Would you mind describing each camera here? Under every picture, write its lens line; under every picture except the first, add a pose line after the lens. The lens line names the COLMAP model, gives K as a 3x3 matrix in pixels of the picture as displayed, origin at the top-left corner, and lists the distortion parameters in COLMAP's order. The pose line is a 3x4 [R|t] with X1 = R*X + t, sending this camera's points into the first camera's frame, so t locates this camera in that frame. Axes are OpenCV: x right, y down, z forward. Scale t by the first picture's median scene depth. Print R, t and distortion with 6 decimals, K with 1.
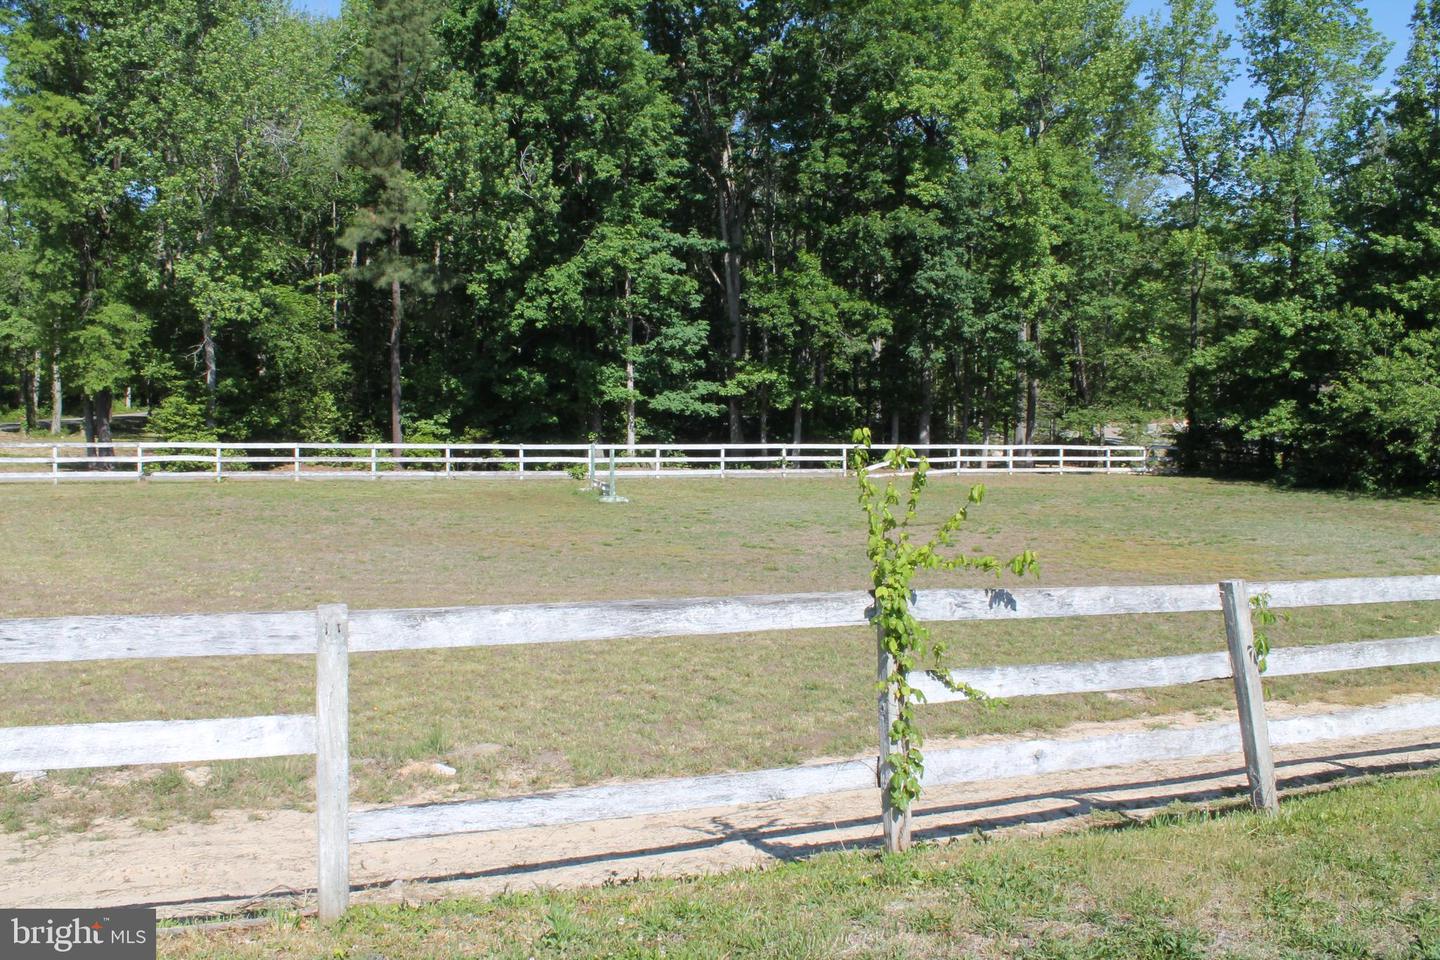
lens RADIAL K [[1214.9, 0, 725.5], [0, 1214.9, 486.8], [0, 0, 1]] dist [-0.164926, 0.143112]
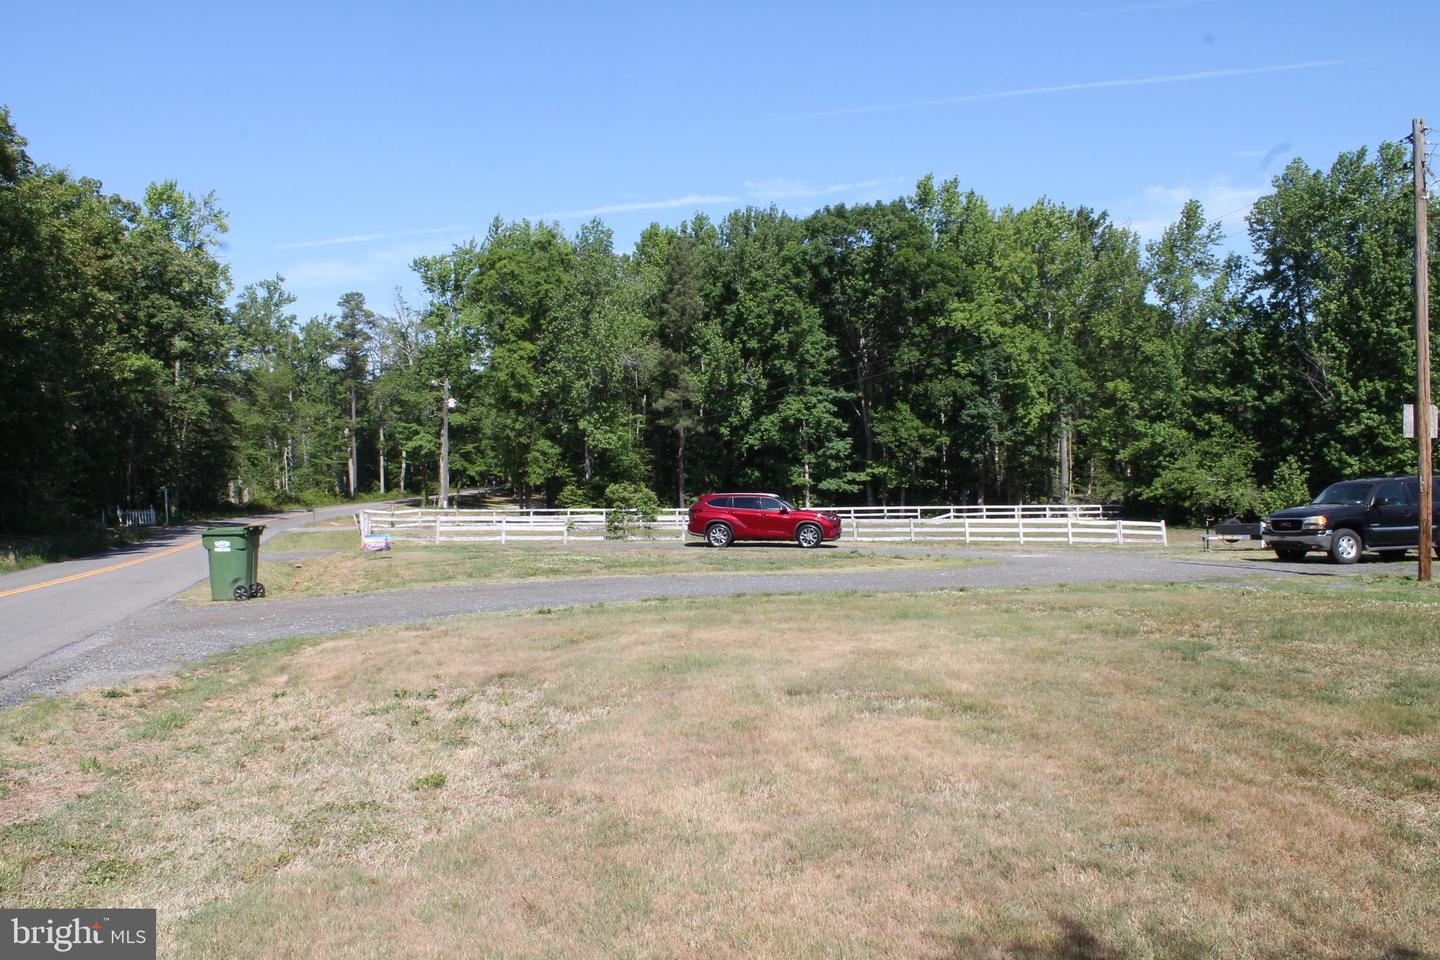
lens RADIAL K [[1214.9, 0, 724.5], [0, 1214.9, 469.8], [0, 0, 1]] dist [-0.164926, 0.143112]
pose [[0.983553, -0.018798, -0.179639, 0.135321], [0.005730, 0.997316, -0.072988, 0.041672], [0.180529, 0.070758, 0.981021, -0.863987]]
